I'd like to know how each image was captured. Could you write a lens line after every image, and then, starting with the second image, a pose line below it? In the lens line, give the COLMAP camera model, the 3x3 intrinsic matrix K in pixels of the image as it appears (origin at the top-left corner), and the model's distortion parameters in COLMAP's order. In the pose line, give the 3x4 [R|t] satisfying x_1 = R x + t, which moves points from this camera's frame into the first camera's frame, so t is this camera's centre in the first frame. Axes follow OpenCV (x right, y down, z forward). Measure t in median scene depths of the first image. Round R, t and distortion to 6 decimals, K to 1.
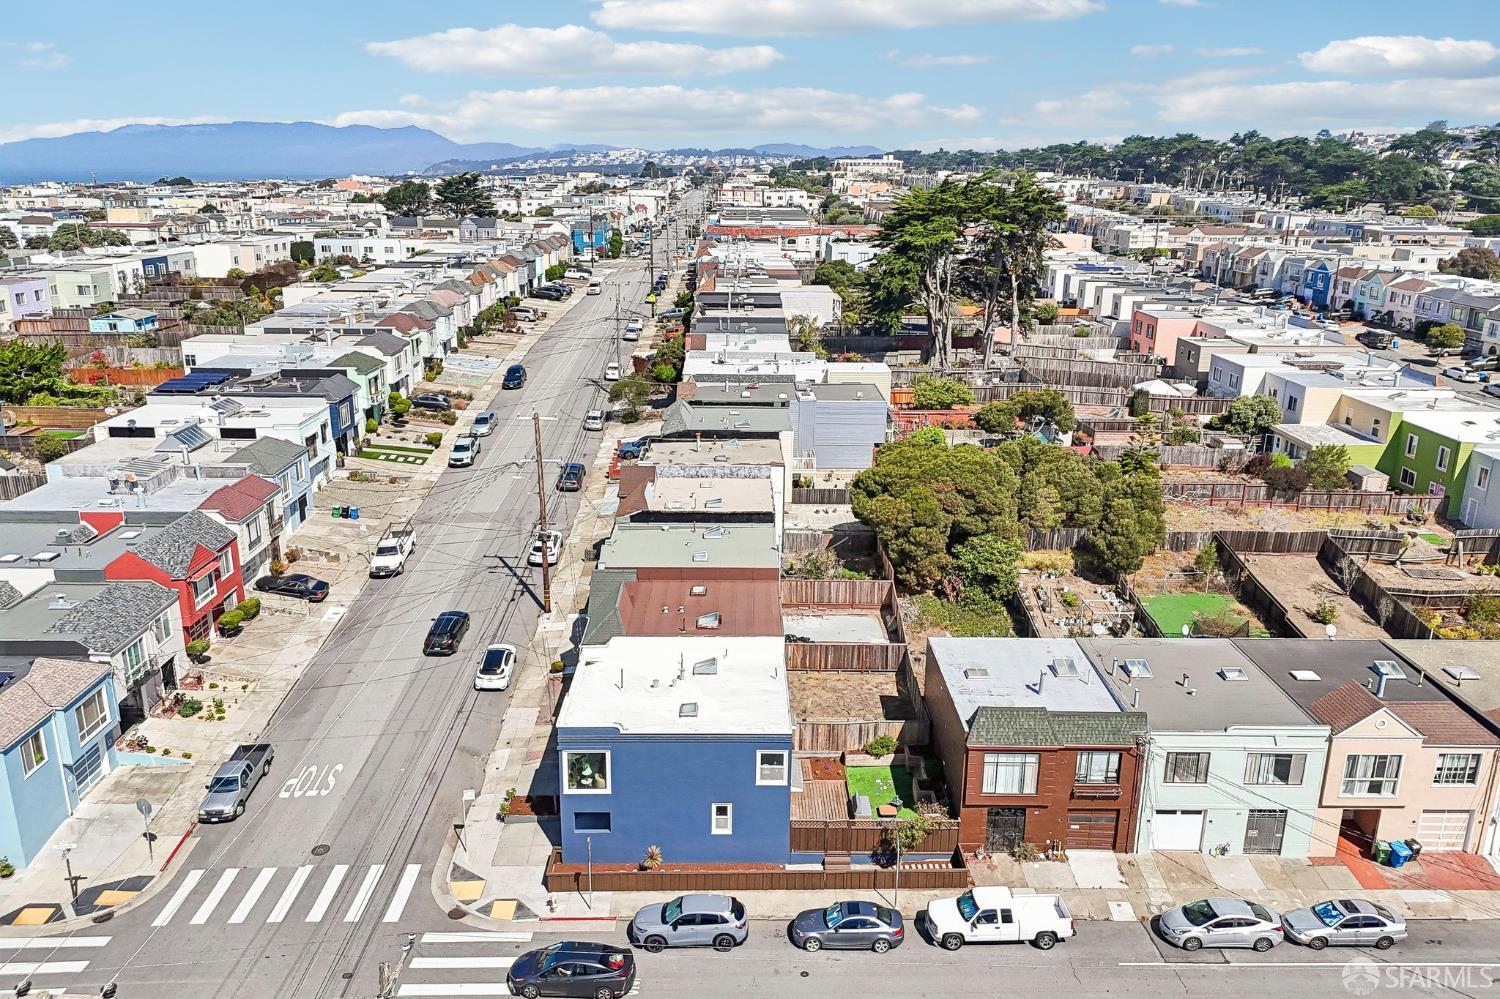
lens RADIAL K [[1104.0, 0, 749.5], [0, 1104.0, 504.9], [0, 0, 1]] dist [0.074291, -0.079959]
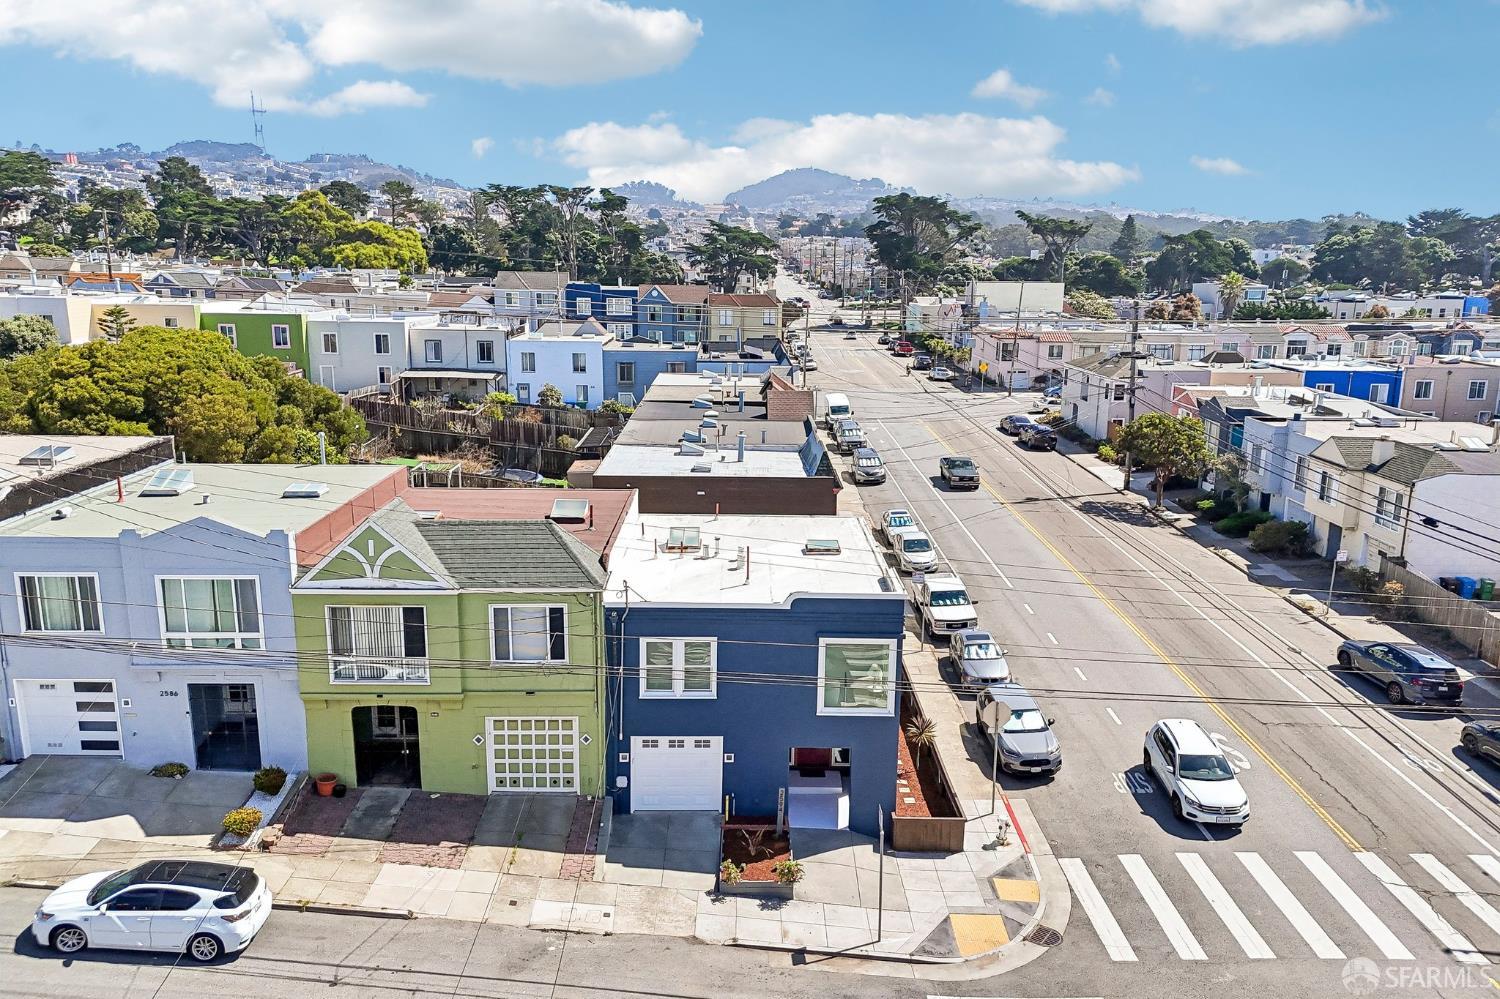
lens RADIAL K [[1104.0, 0, 749.5], [0, 1104.0, 504.9], [0, 0, 1]] dist [0.074291, -0.079959]
pose [[0.004007, -0.232020, 0.972703, -0.514952], [0.280963, 0.933789, 0.221580, -0.003761], [-0.959710, 0.272406, 0.068931, 0.706022]]
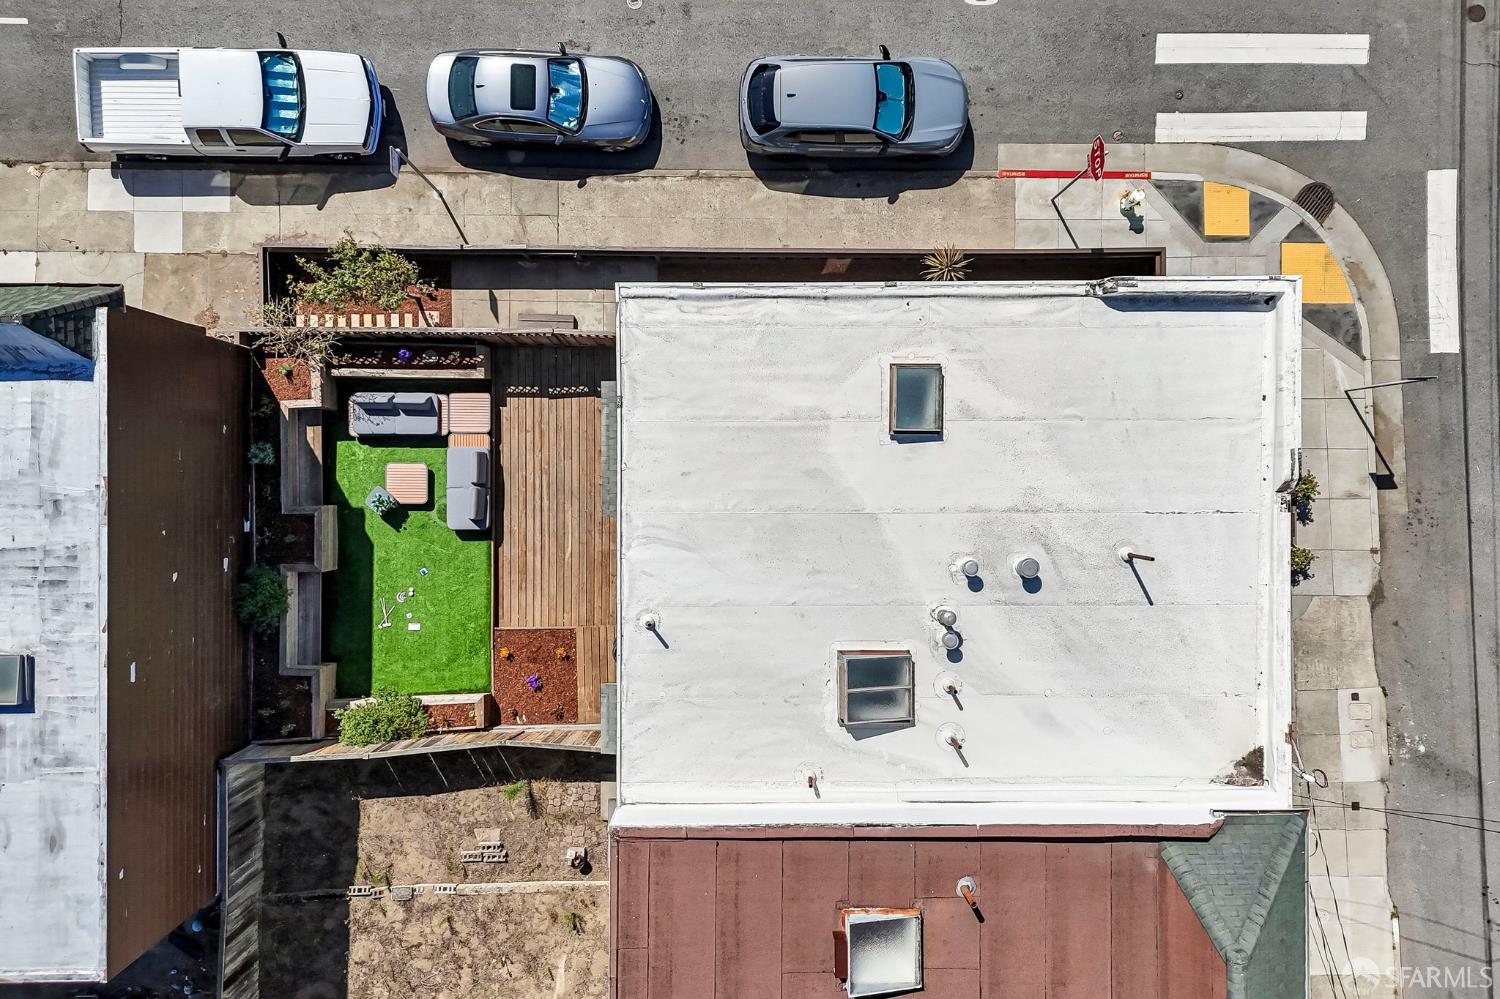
lens RADIAL K [[1104.0, 0, 749.5], [0, 1104.0, 504.9], [0, 0, 1]] dist [0.074291, -0.079959]
pose [[-0.999660, -0.013605, -0.022241, 0.001963], [-0.017192, -0.297318, 0.954624, -0.103219], [-0.019600, 0.954682, 0.296983, 0.665611]]
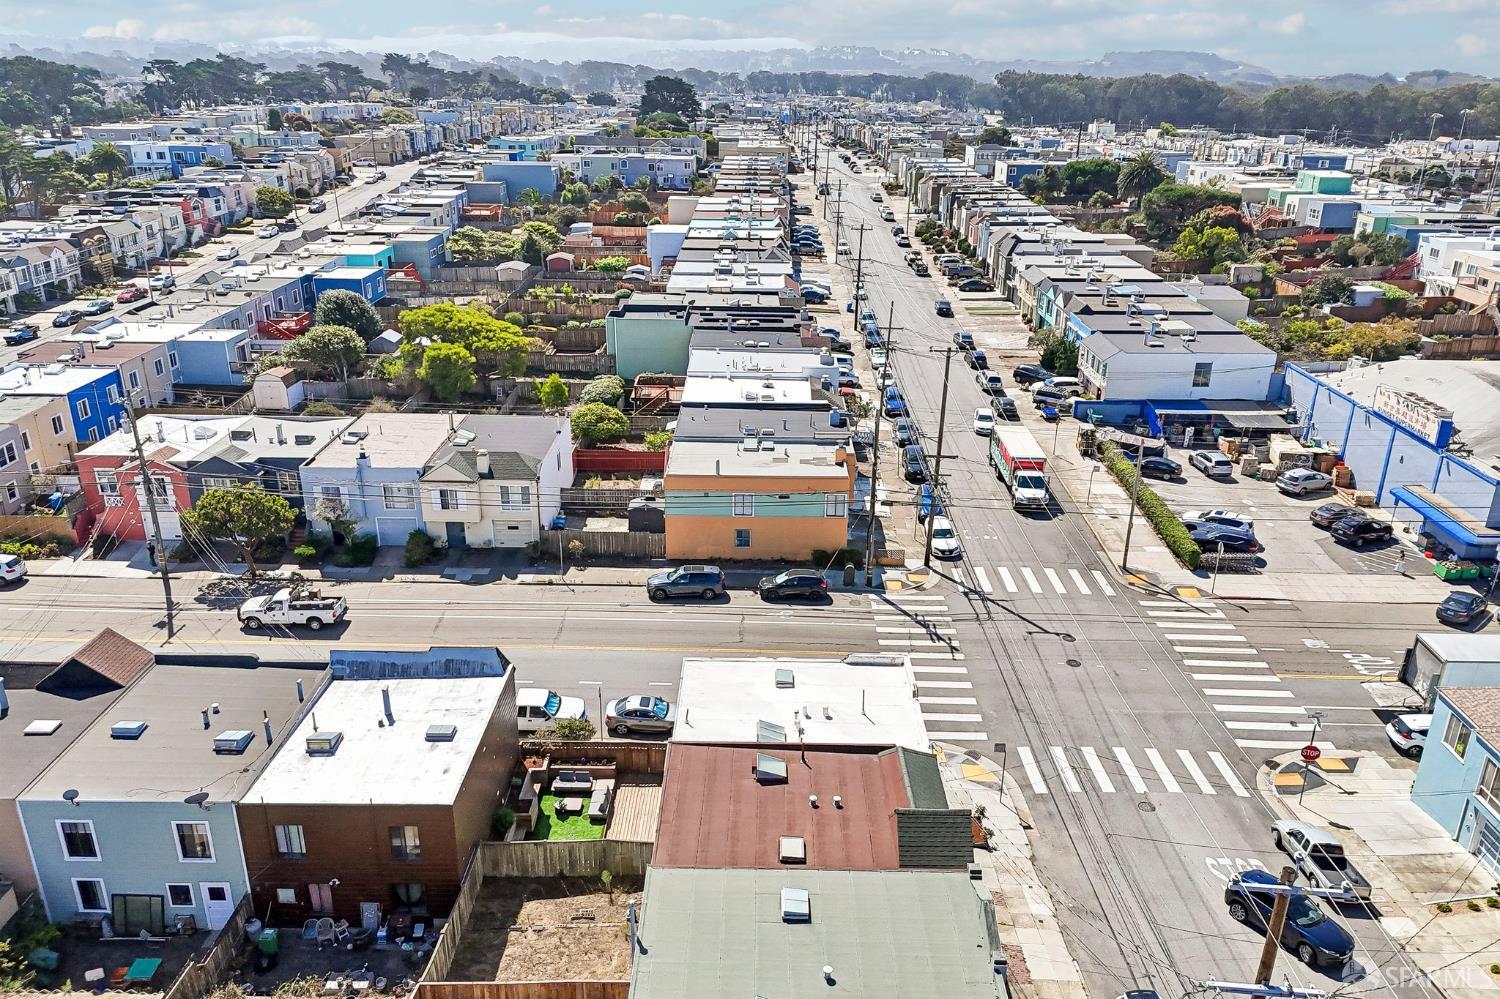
lens RADIAL K [[1104.0, 0, 749.5], [0, 1104.0, 504.9], [0, 0, 1]] dist [0.074291, -0.079959]
pose [[-0.999519, -0.026162, 0.016666, -0.026179], [-0.010066, 0.781760, 0.623498, -0.386332], [-0.029340, 0.623030, -0.781648, 1.190604]]
